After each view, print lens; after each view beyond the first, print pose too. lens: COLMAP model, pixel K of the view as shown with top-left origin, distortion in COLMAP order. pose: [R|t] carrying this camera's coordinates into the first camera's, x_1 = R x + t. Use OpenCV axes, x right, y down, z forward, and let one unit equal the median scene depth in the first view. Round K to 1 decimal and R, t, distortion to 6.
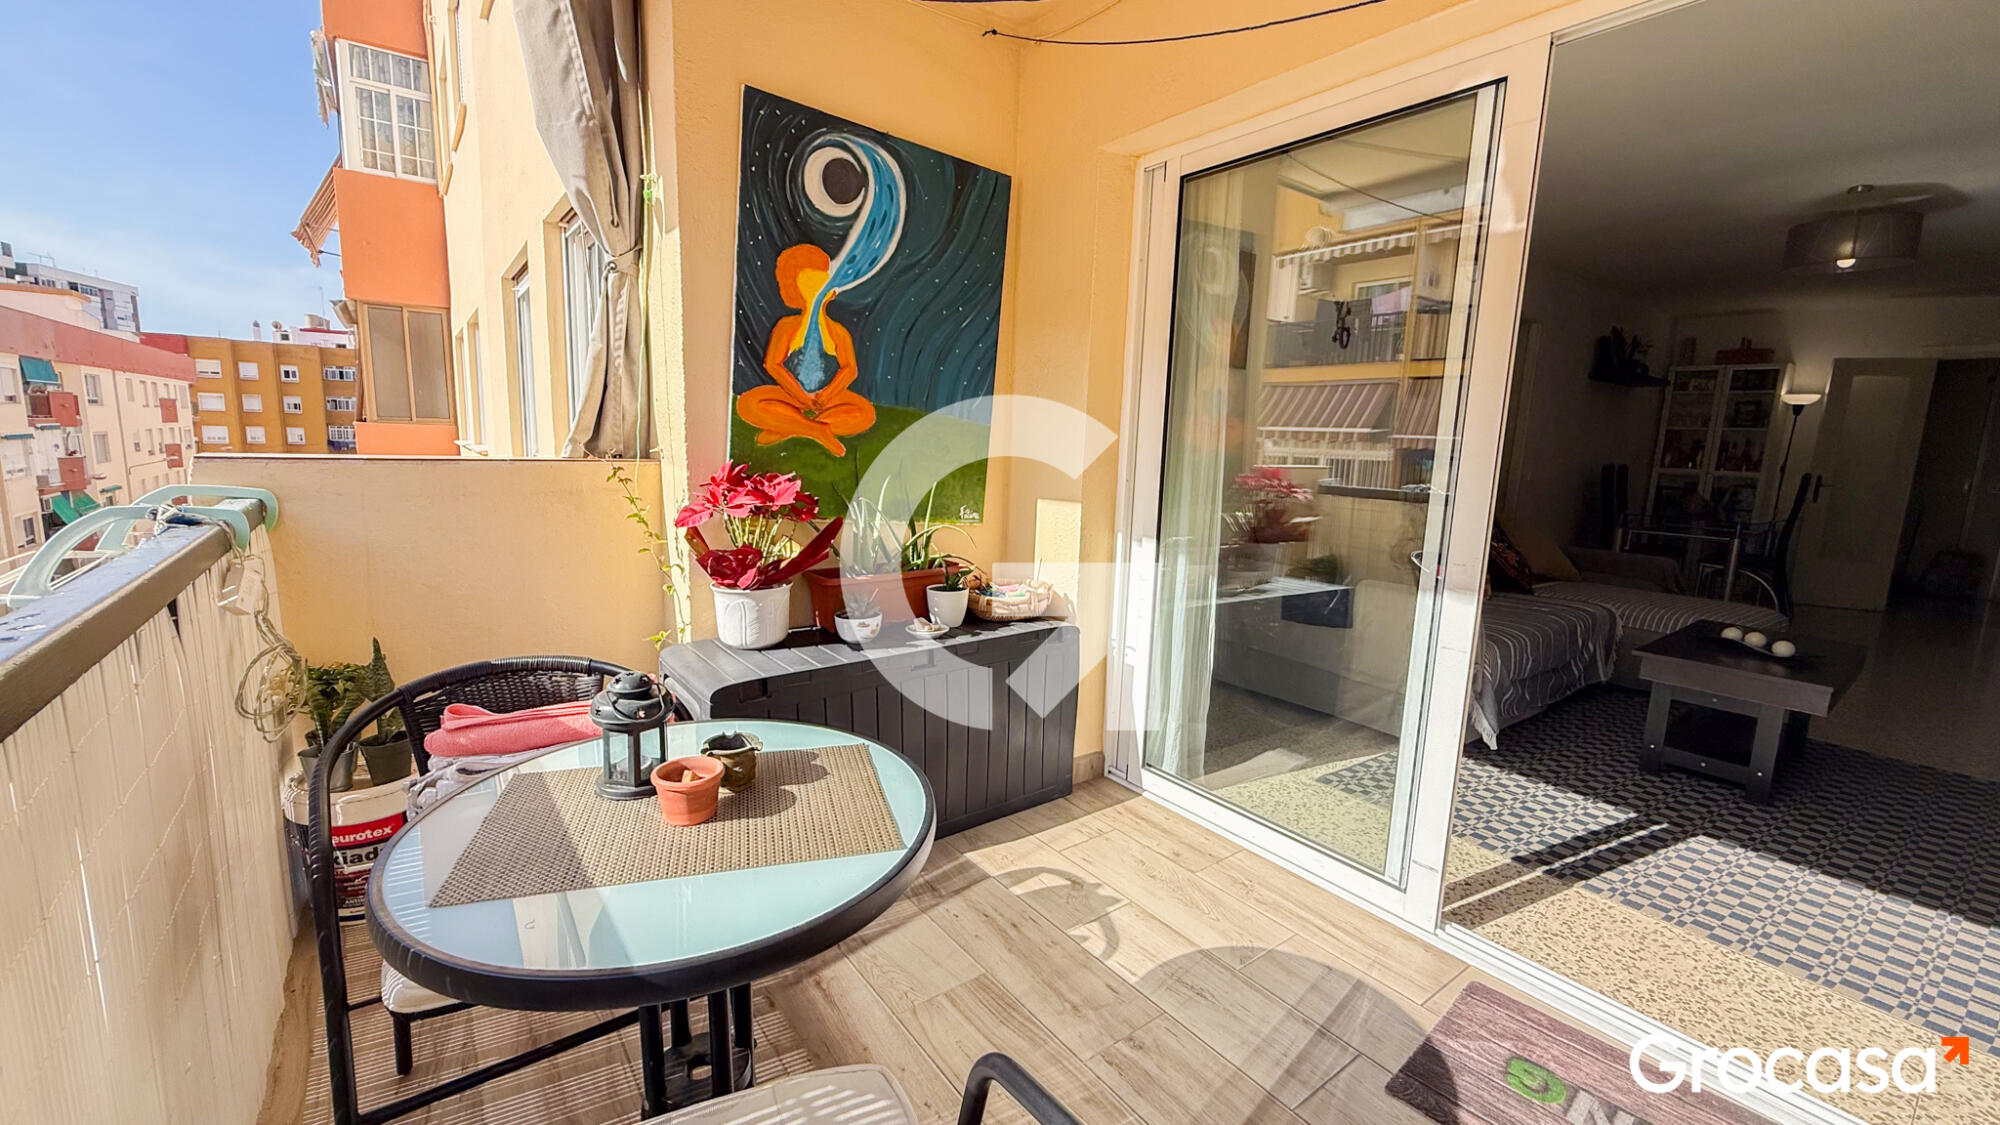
lens RADIAL K [[797.4, 0, 998.6], [0, 797.4, 559.0], [0, 0, 1]] dist [-0.001810, 0.000402]
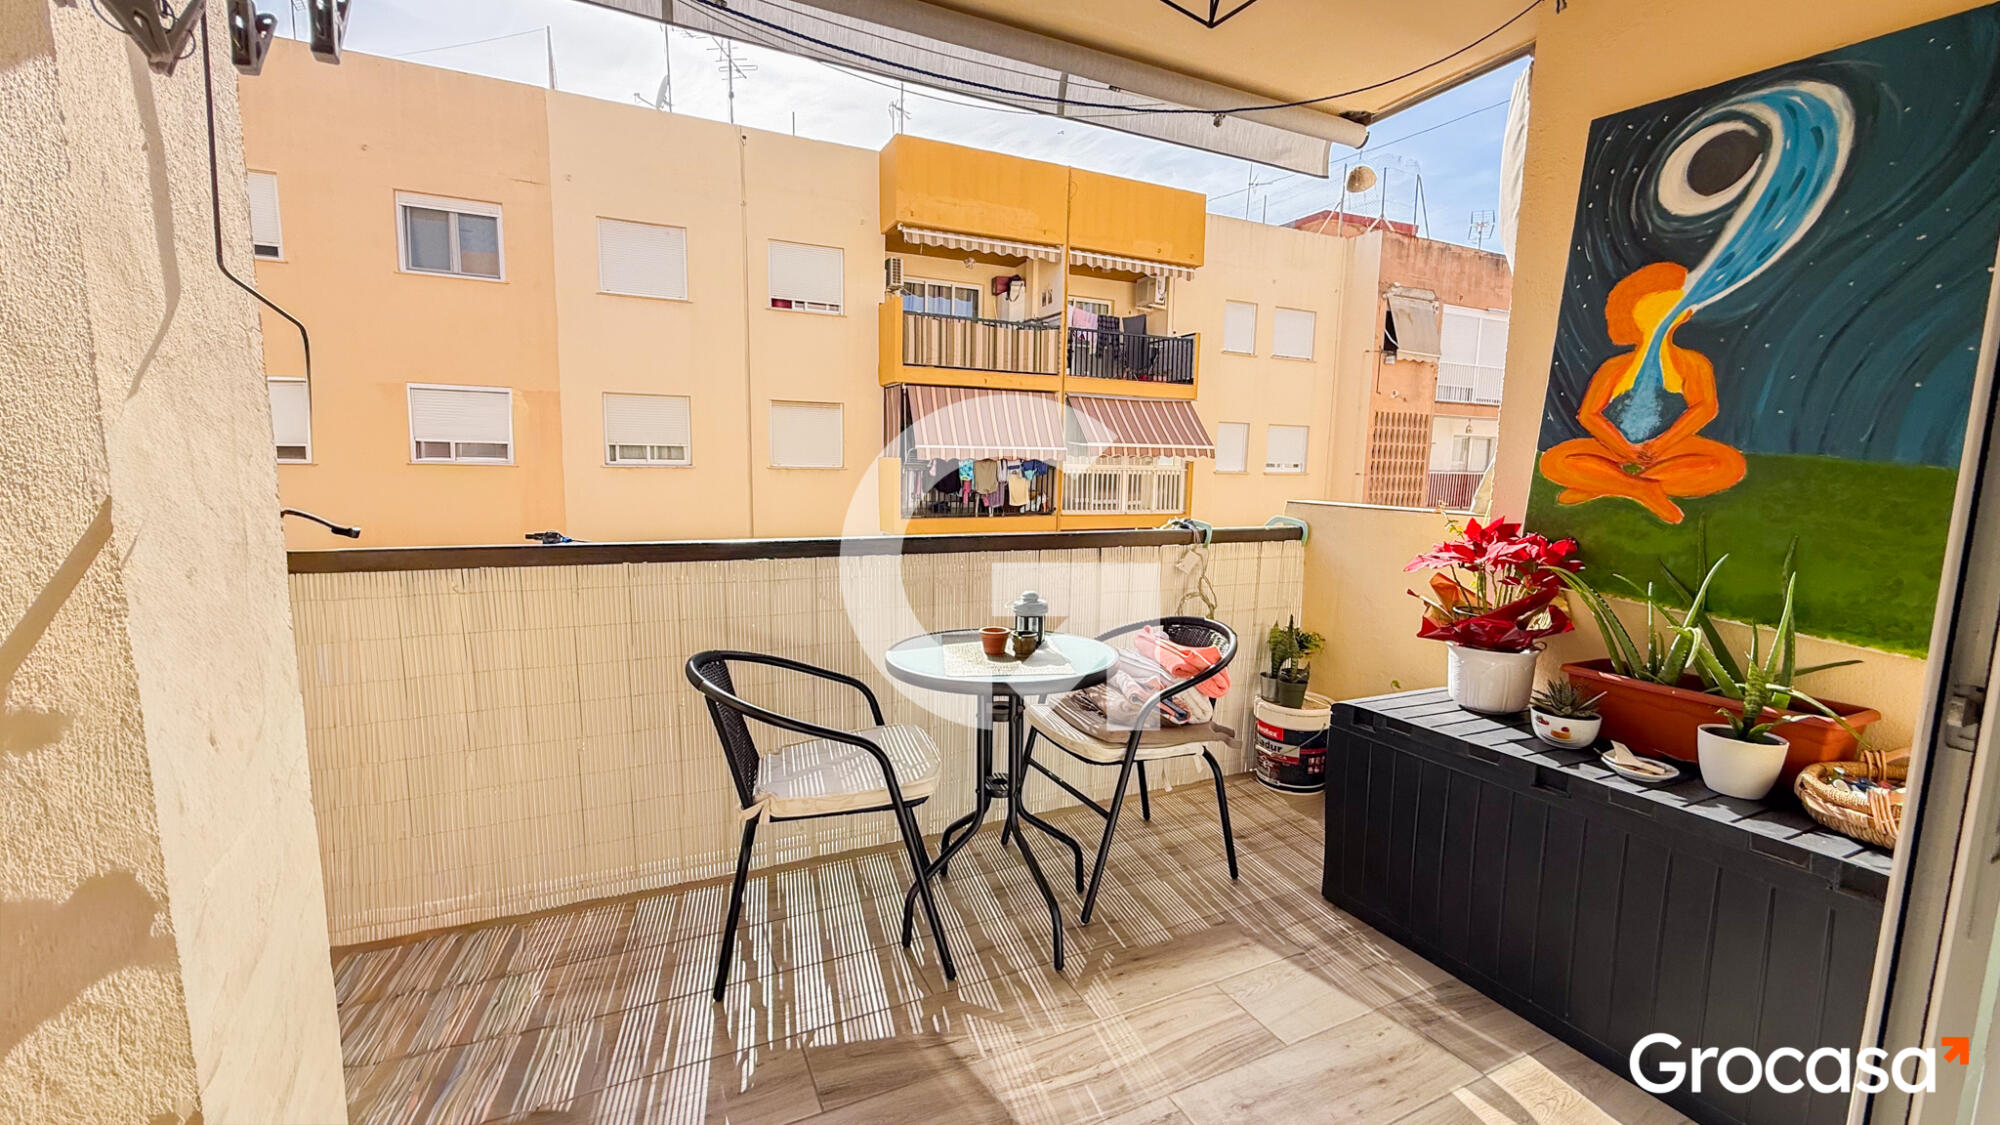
lens RADIAL K [[797.4, 0, 1000.2], [0, 797.4, 558.3], [0, 0, 1]] dist [-0.001810, 0.000402]
pose [[-0.183069, 0.085454, -0.979379, 0.673879], [-0.174353, 0.977601, 0.117890, -0.074798], [0.967516, 0.192340, -0.164069, 0.515897]]
